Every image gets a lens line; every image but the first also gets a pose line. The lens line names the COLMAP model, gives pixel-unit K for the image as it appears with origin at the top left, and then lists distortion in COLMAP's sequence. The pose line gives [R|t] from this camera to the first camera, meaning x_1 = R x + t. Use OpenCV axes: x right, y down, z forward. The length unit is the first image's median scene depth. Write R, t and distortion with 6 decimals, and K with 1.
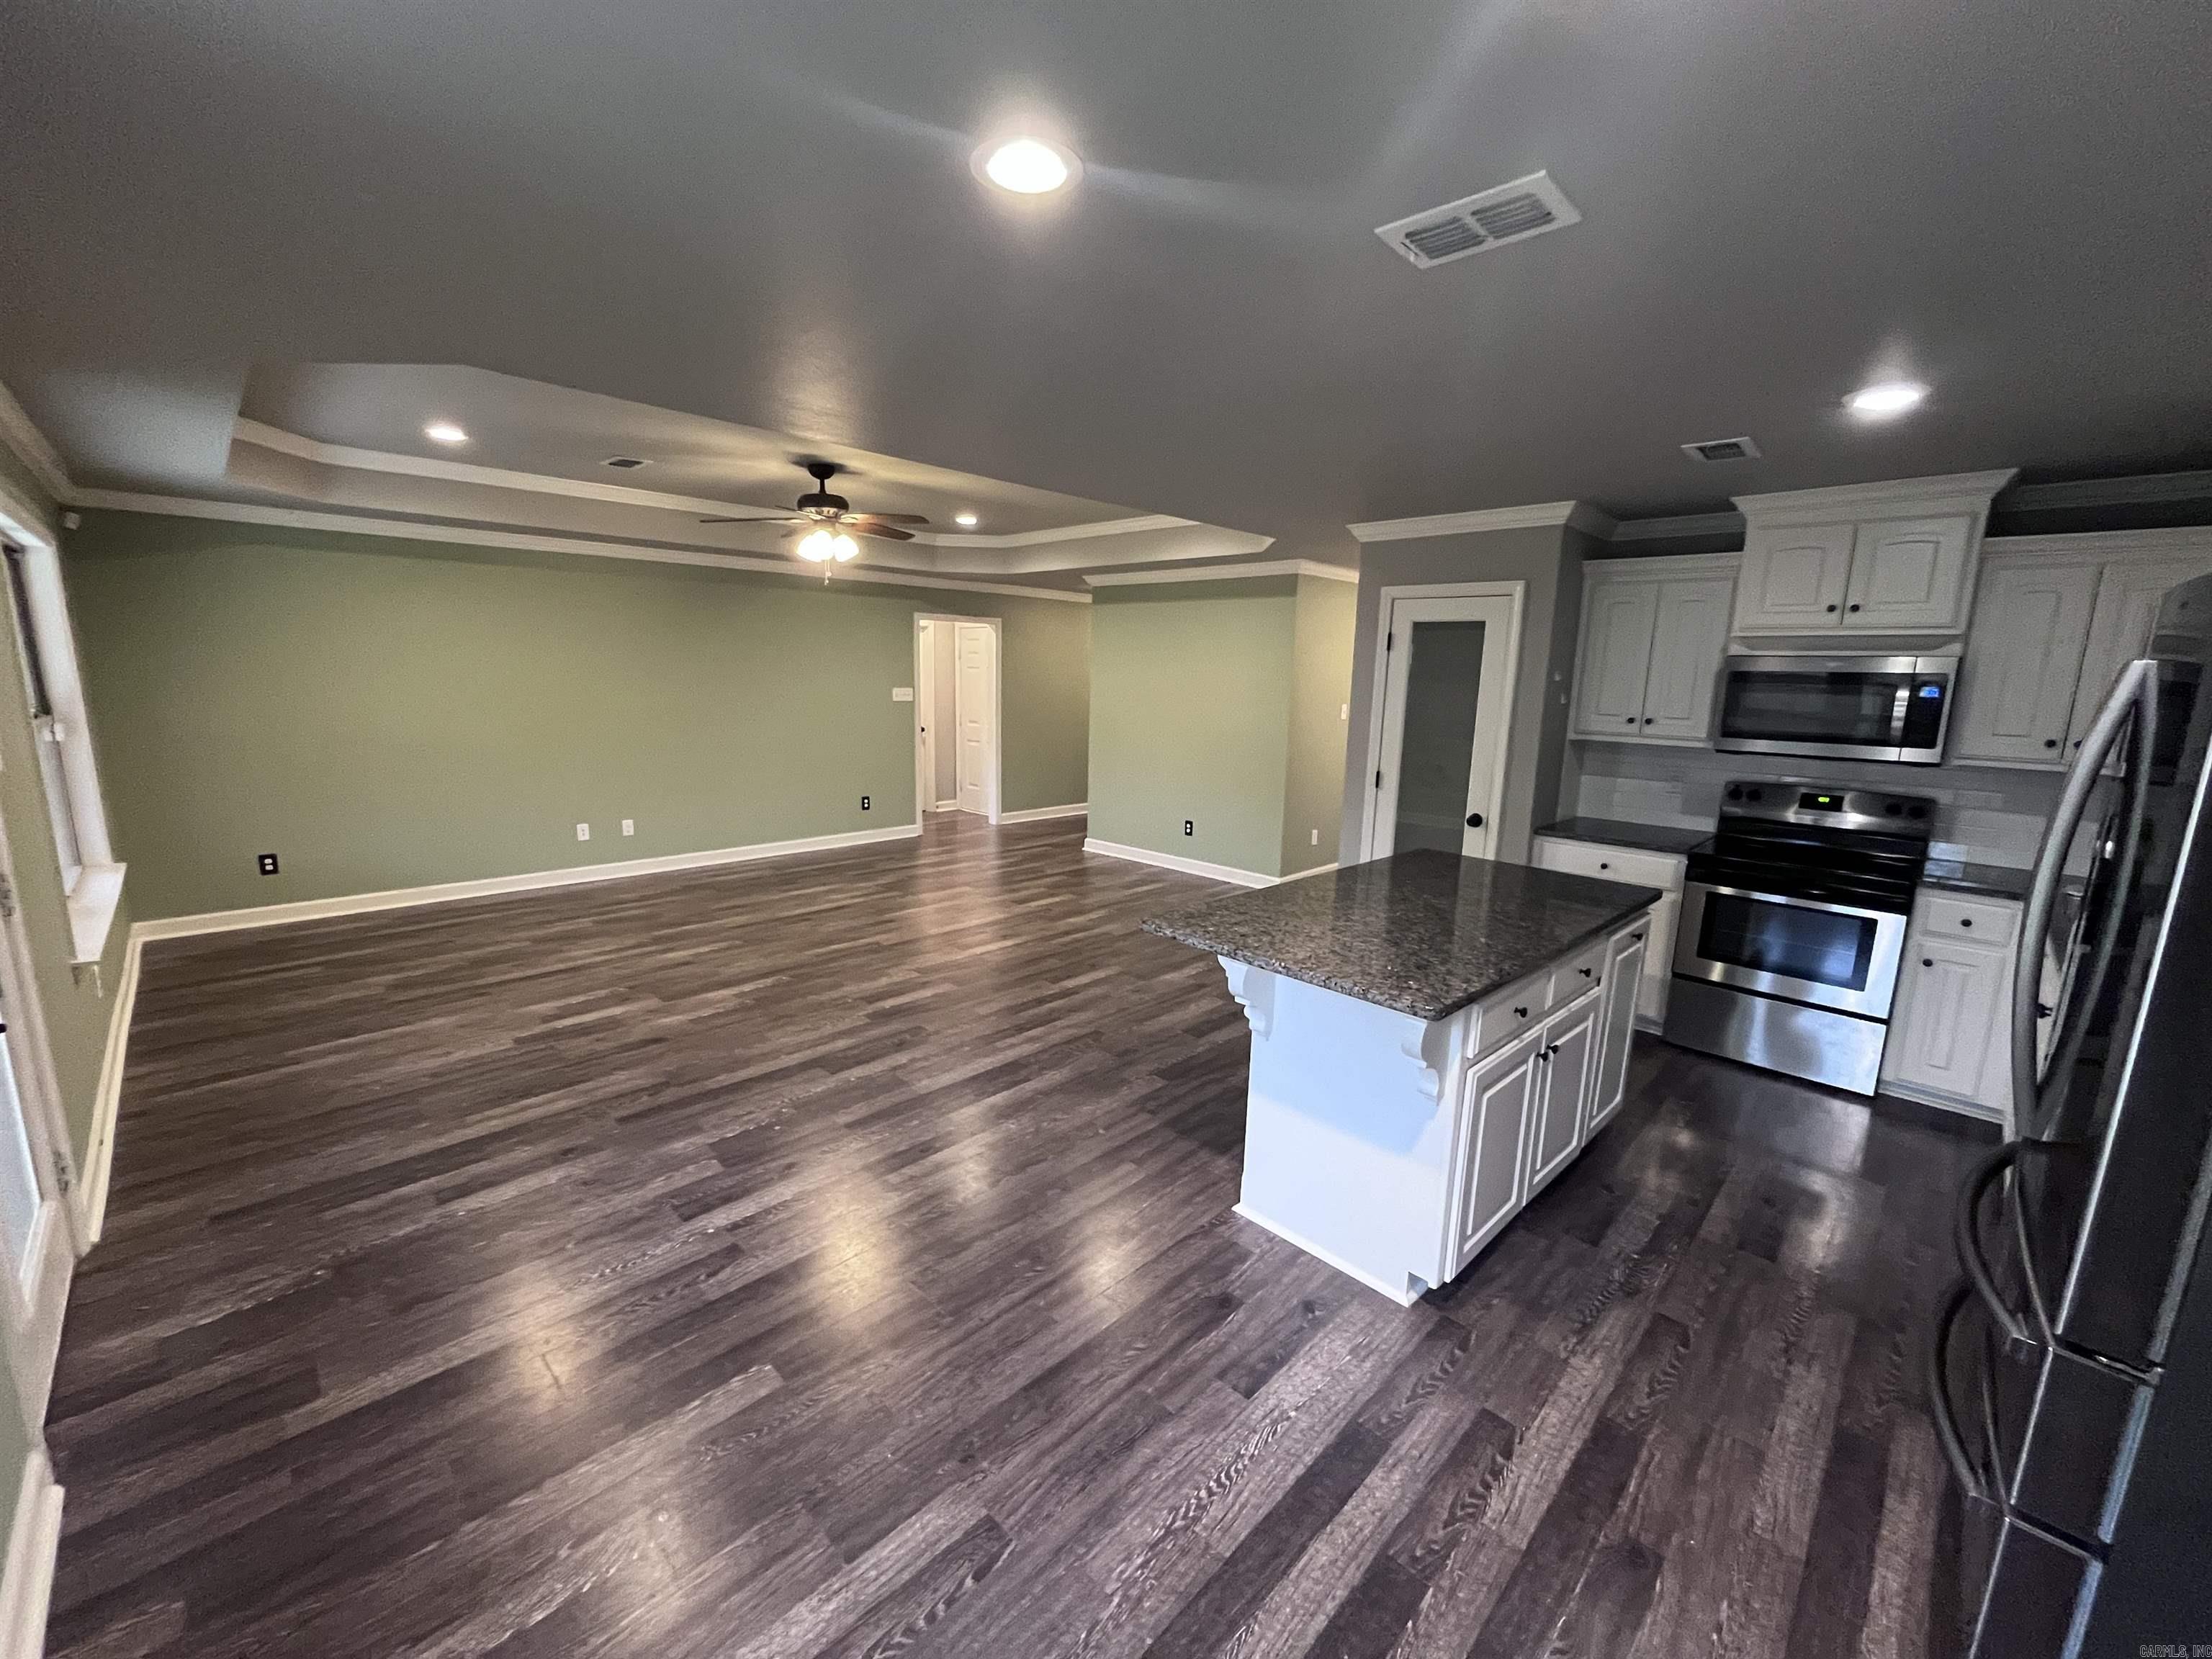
lens RADIAL K [[891.4, 0, 1104.2], [0, 891.4, 830.0], [0, 0, 1]] dist [-0.001716, -0.000206]
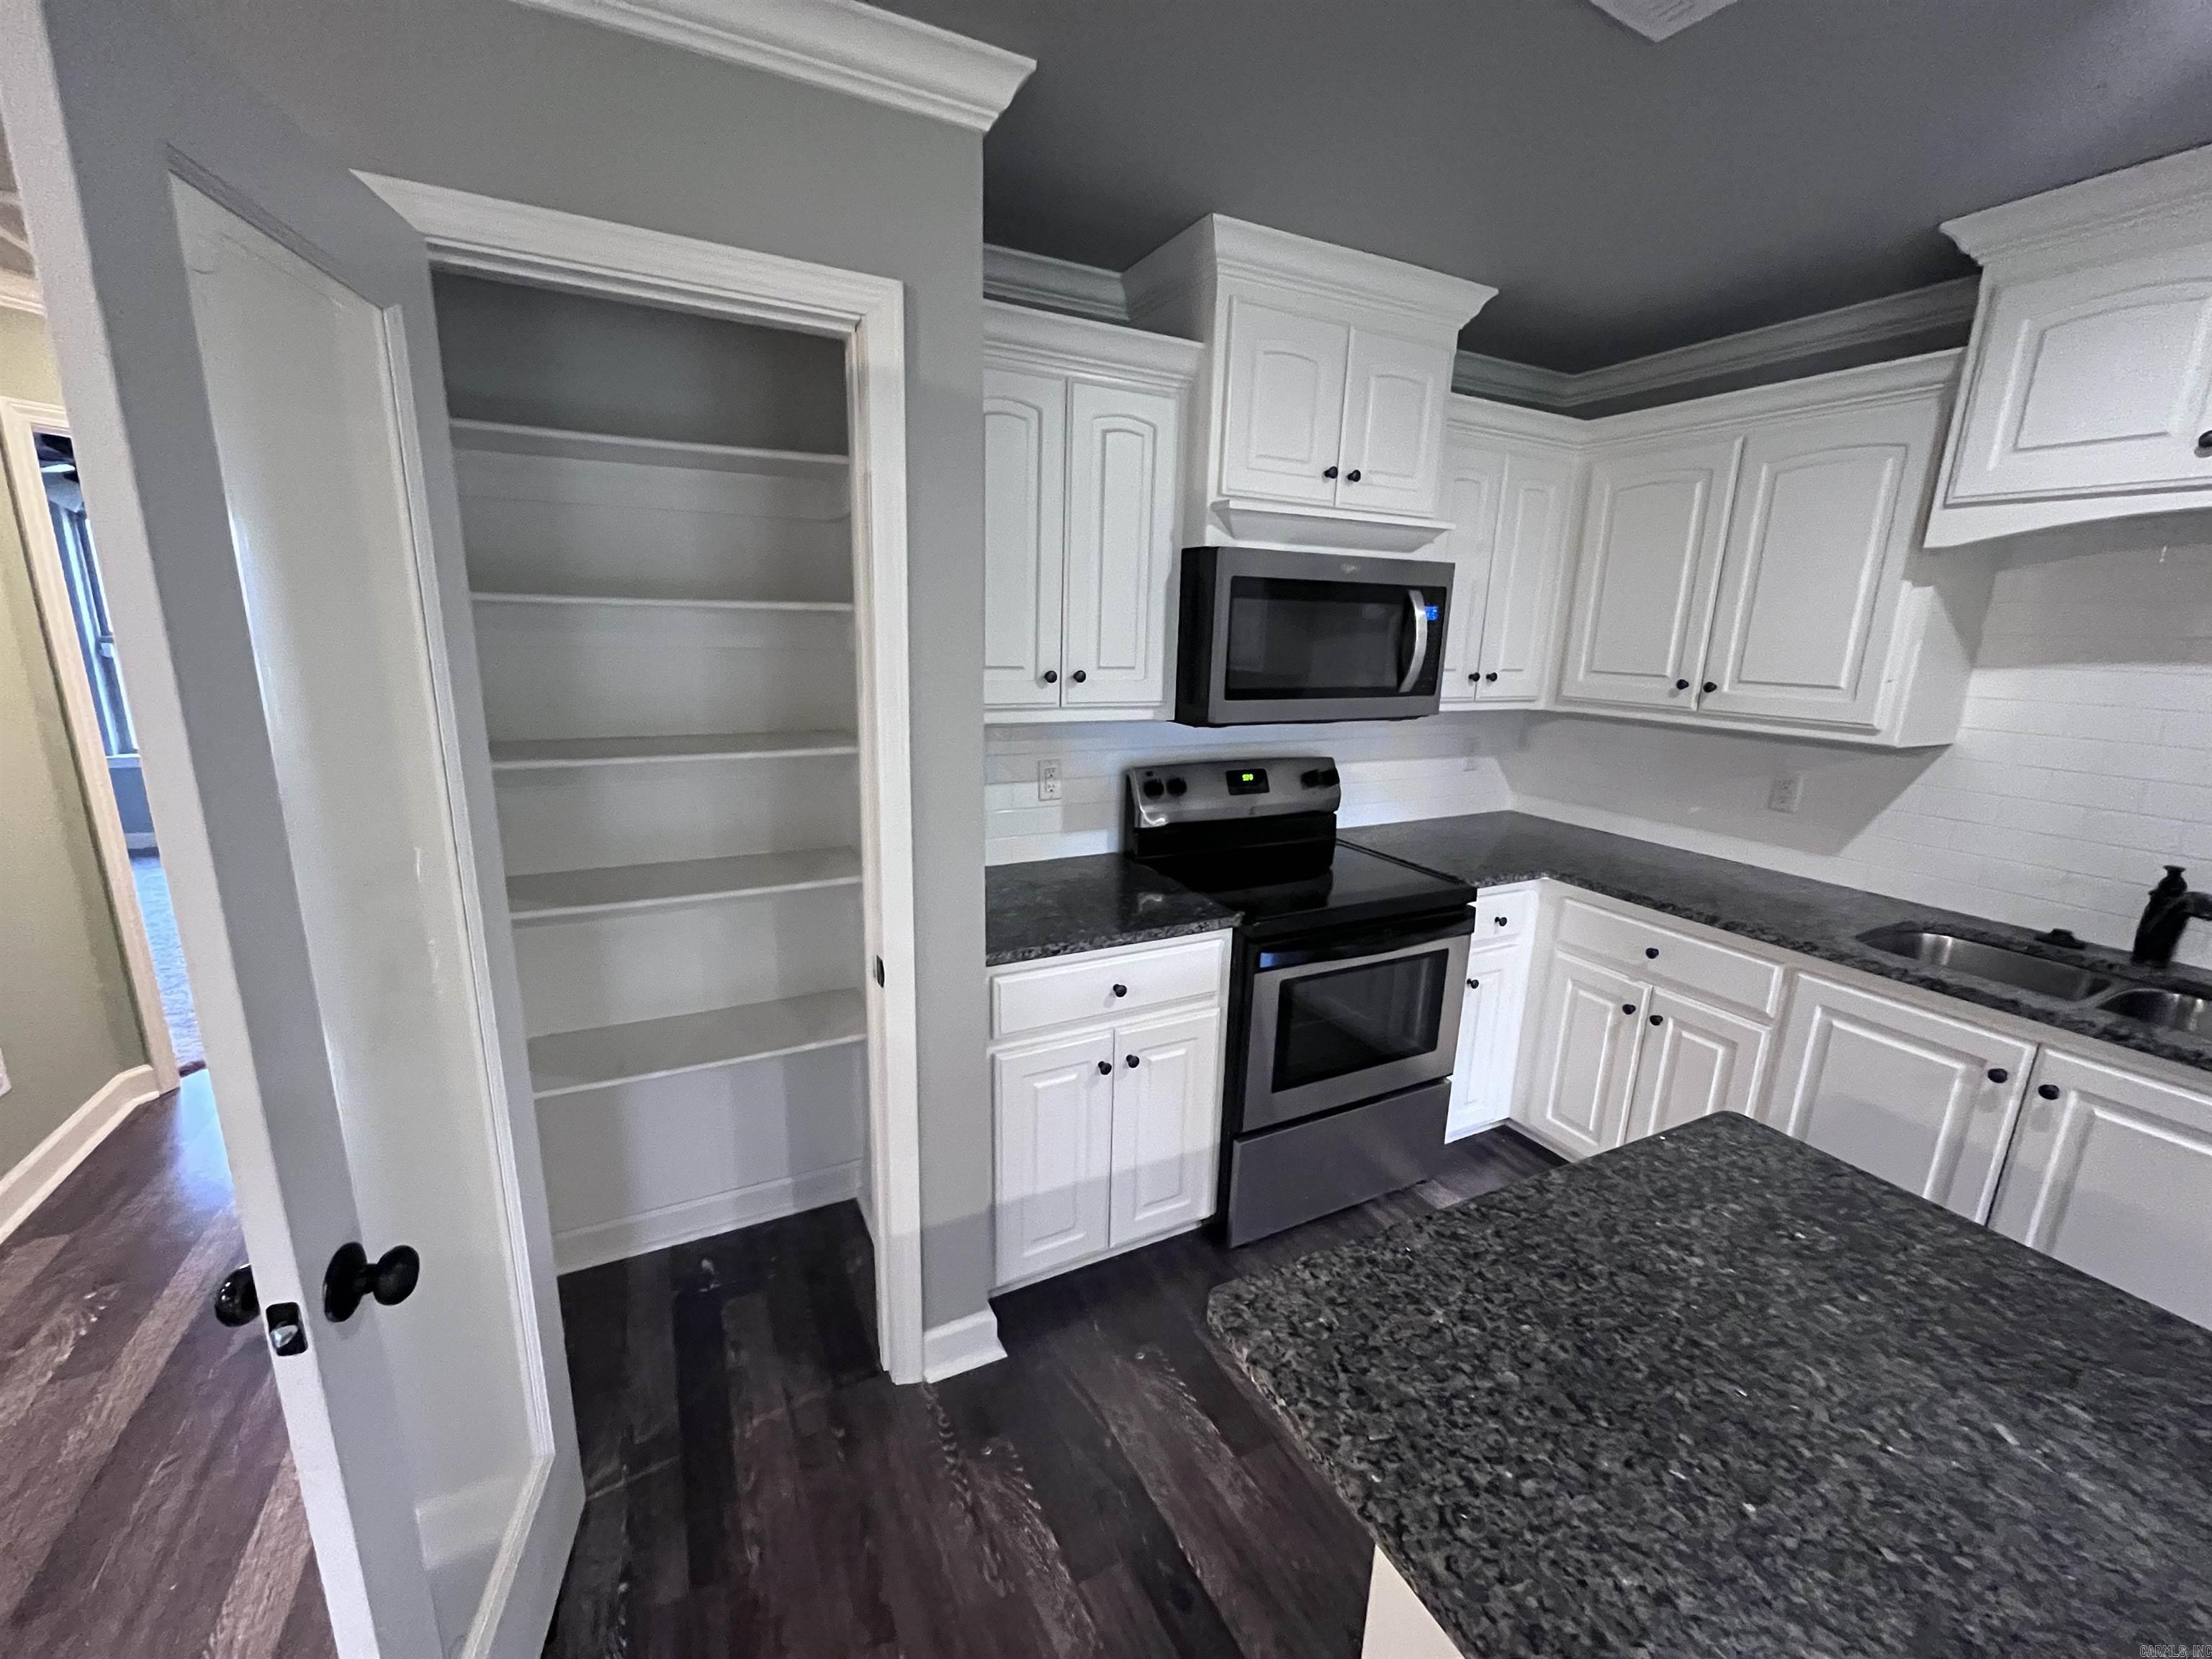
lens RADIAL K [[891.4, 0, 1104.2], [0, 891.4, 830.0], [0, 0, 1]] dist [-0.001716, -0.000206]
pose [[0.314940, -0.231686, 0.920399, 0.141420], [0.150676, 0.969655, 0.192527, -0.135228], [-0.937075, 0.078048, 0.340292, 0.839497]]
